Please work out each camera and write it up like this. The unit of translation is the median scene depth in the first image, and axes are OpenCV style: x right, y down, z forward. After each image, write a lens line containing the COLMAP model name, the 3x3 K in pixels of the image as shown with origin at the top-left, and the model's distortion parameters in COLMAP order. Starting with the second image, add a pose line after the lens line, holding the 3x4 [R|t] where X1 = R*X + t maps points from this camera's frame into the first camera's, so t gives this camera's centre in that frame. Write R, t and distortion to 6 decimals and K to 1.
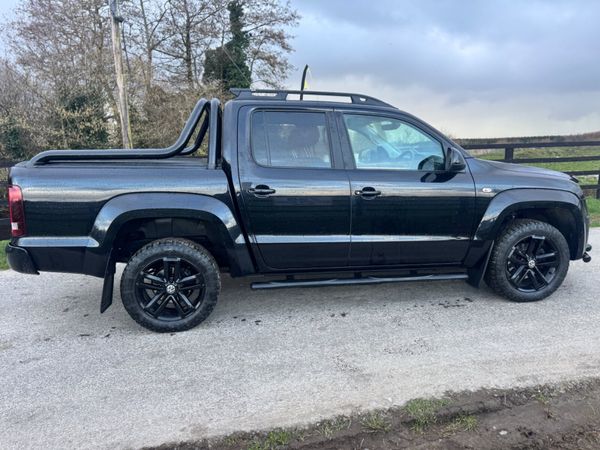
lens RADIAL K [[429.3, 0, 300.0], [0, 429.3, 225.0], [0, 0, 1]] dist [0.032990, -0.034066]
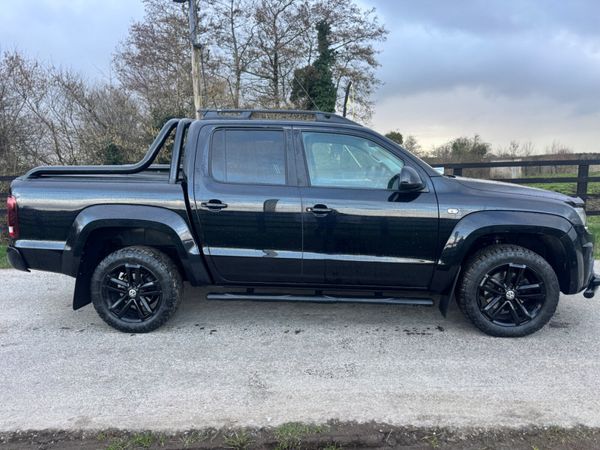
lens RADIAL K [[429.3, 0, 300.0], [0, 429.3, 225.0], [0, 0, 1]] dist [0.032990, -0.034066]
pose [[0.972776, 0.037389, -0.228710, 0.343904], [-0.044765, 0.998629, -0.027146, -0.012007], [0.227382, 0.036645, 0.973116, 0.025589]]
